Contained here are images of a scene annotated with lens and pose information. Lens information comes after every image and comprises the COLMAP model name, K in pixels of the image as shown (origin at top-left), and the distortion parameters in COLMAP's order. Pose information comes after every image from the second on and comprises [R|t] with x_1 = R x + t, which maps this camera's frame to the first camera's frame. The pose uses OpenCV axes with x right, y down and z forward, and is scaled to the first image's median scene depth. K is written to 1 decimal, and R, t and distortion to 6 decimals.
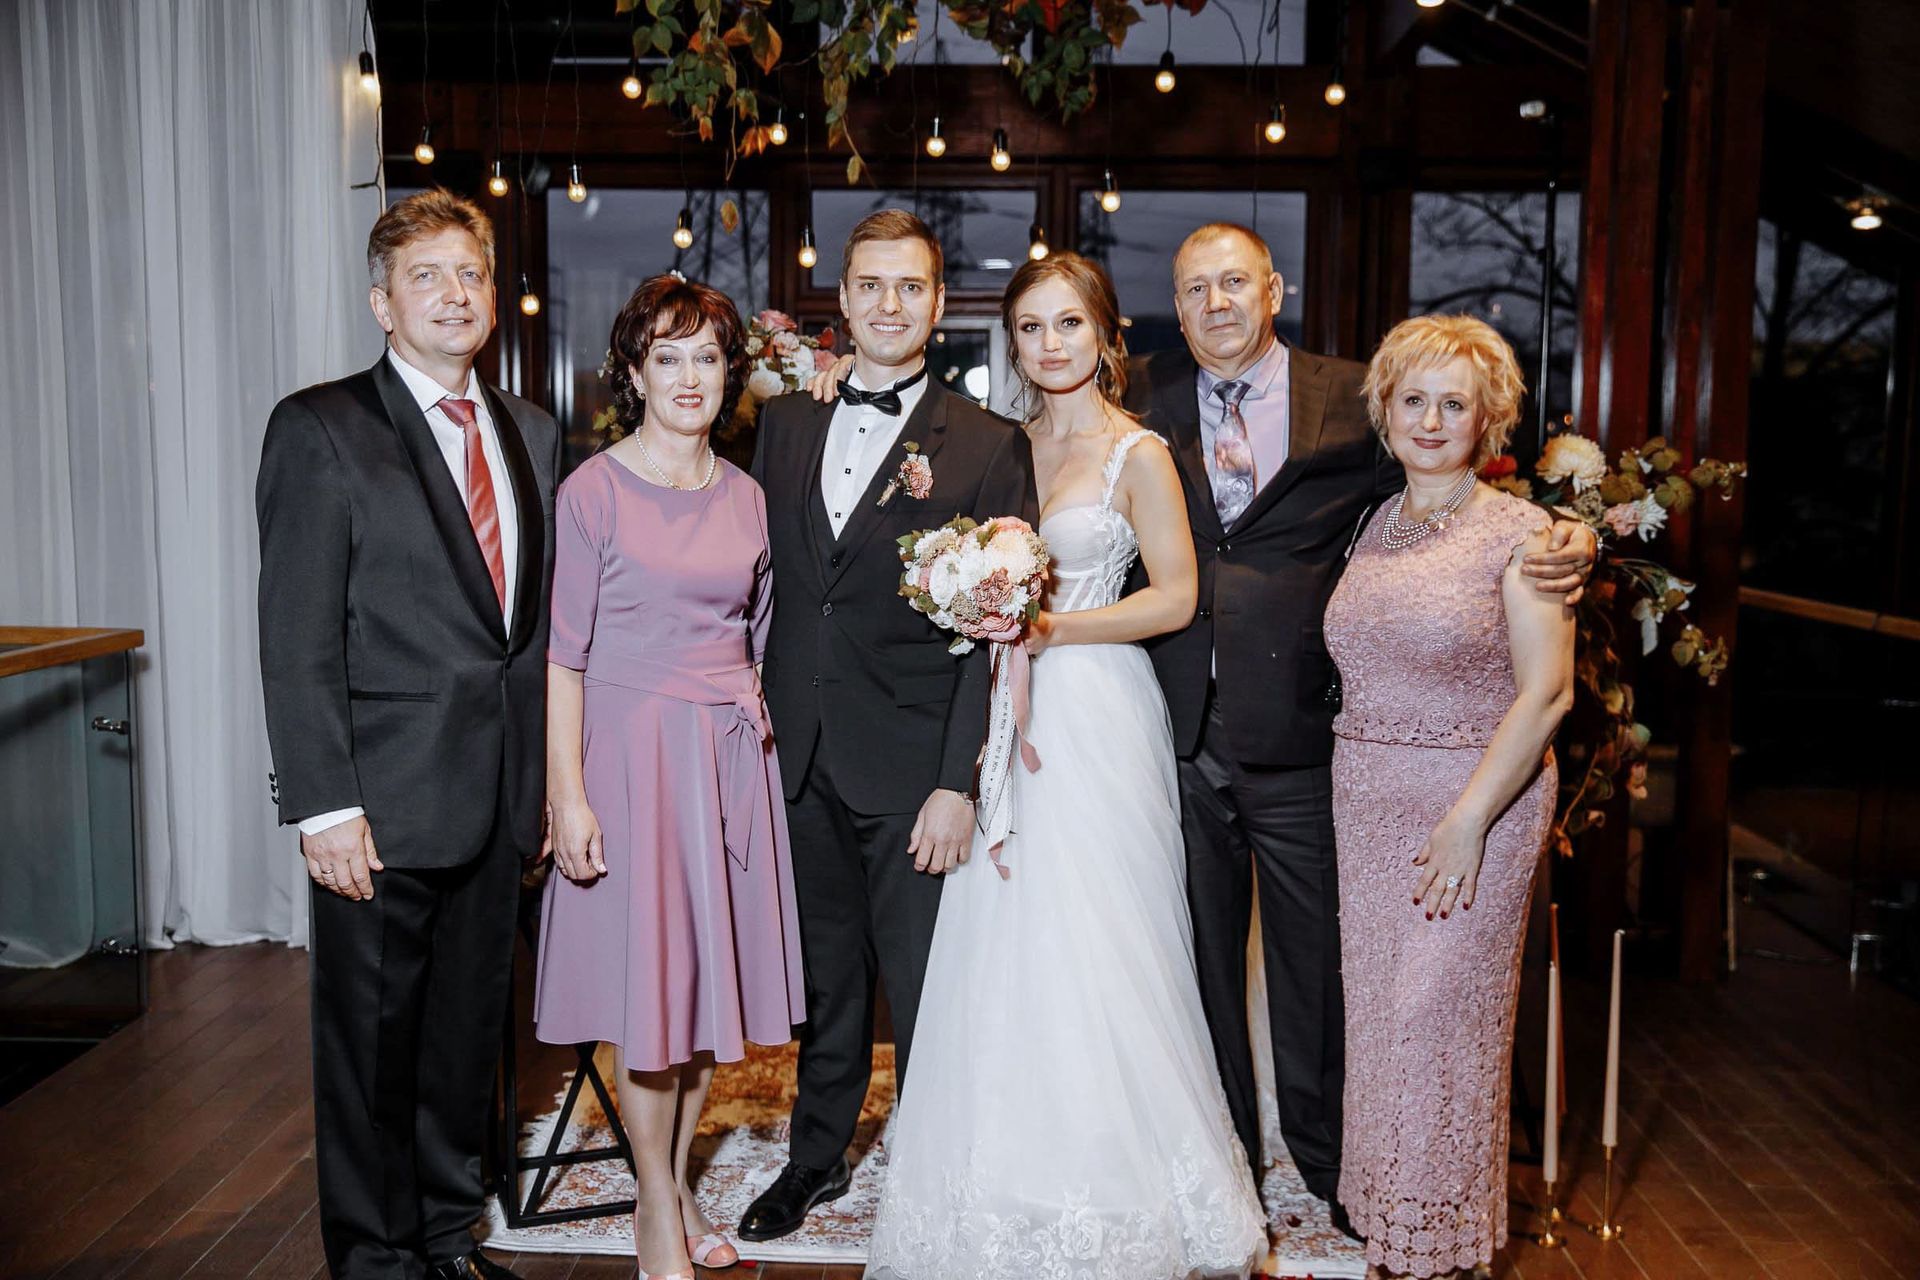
lens RADIAL K [[1431.2, 0, 960.0], [0, 1431.2, 640.0], [0, 0, 1]] dist [-0.099487, 0.124094]
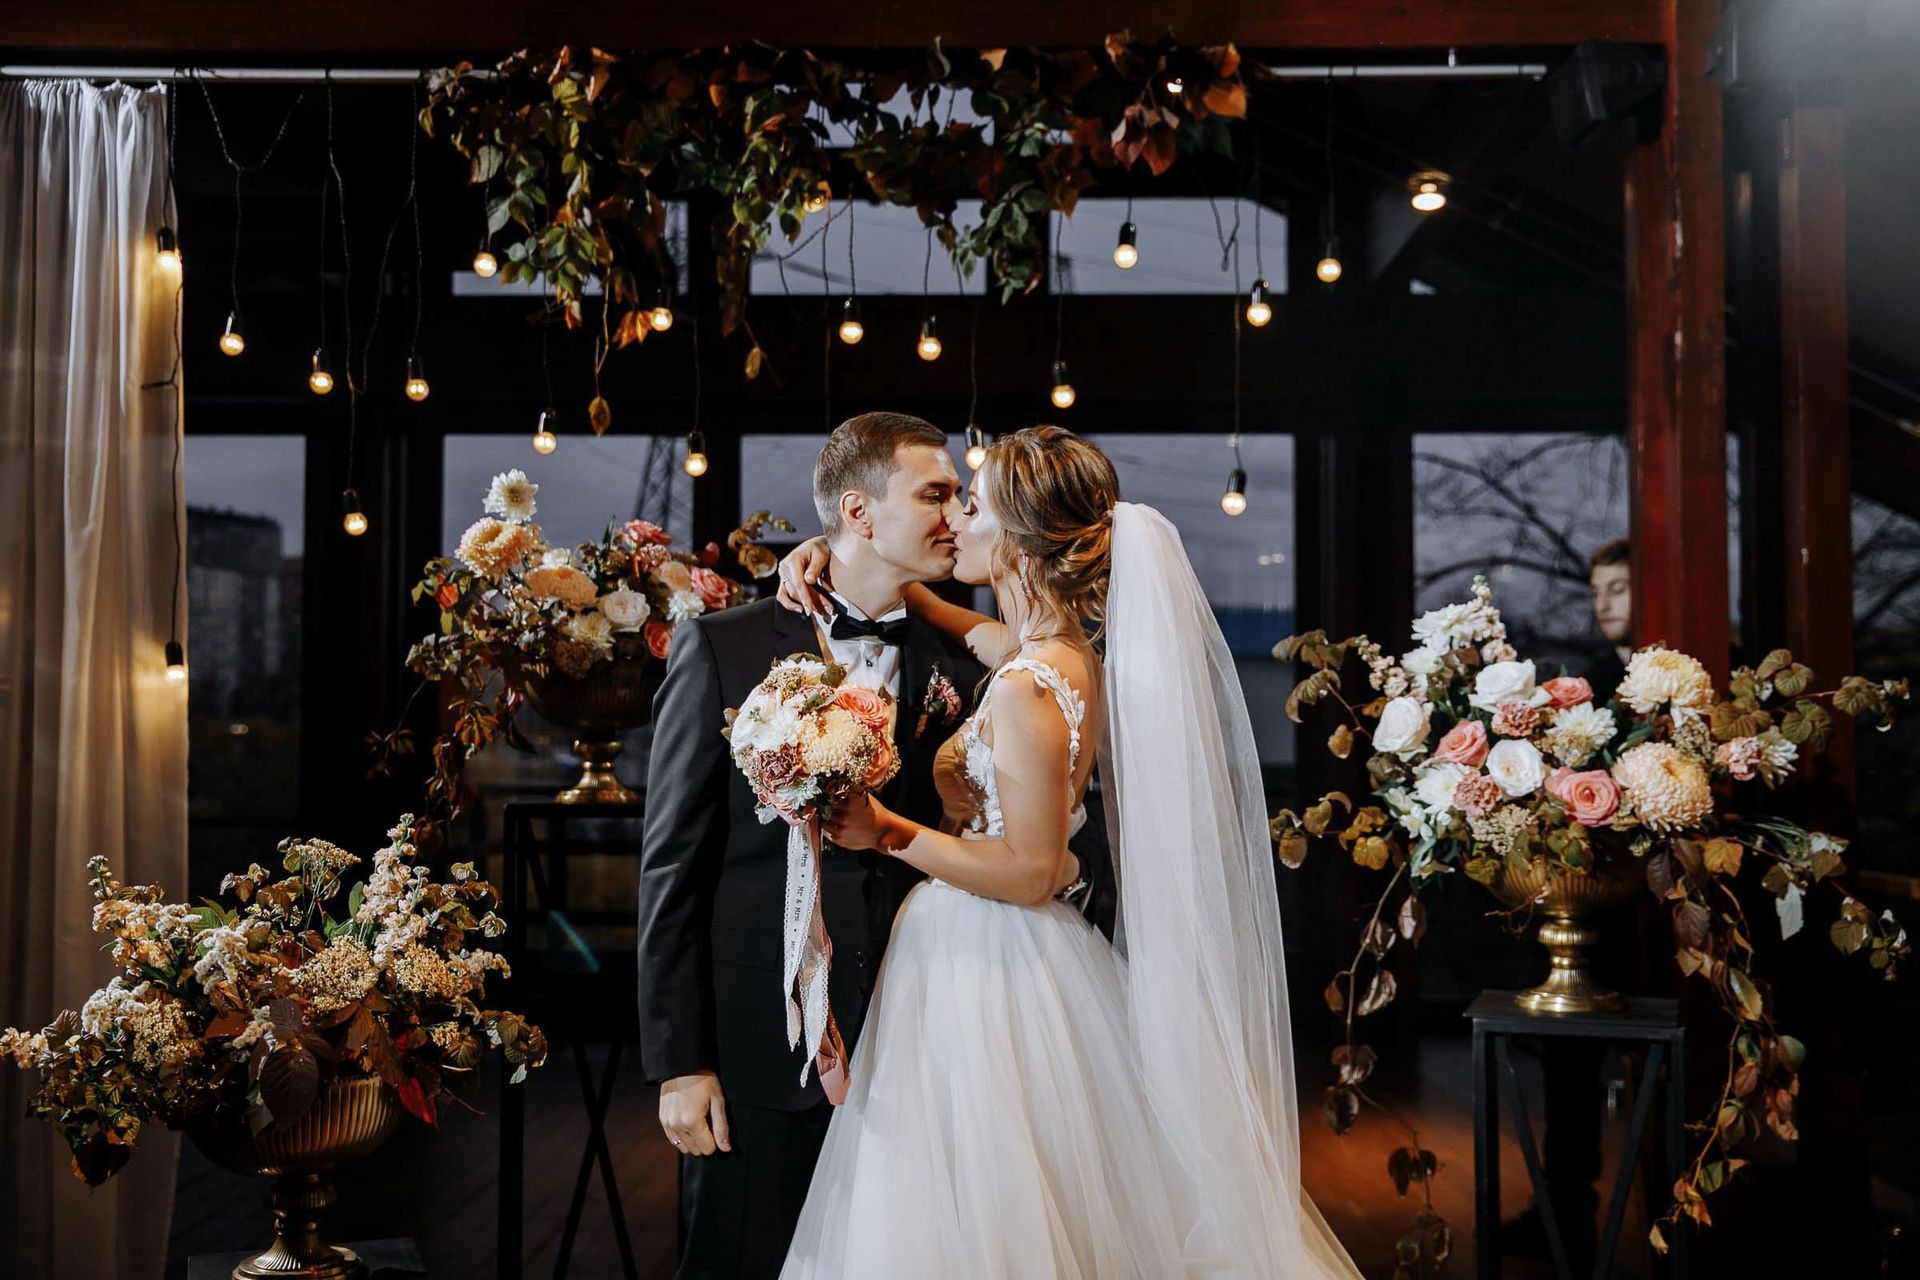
lens RADIAL K [[1545.4, 0, 963.0], [0, 1545.4, 737.9], [0, 0, 1]] dist [0.023828, 0.004562]
pose [[0.999703, -0.004642, 0.023909, 0.025248], [0.007769, 0.991166, -0.132402, 0.006725], [-0.023083, 0.132549, 0.990908, 0.128698]]
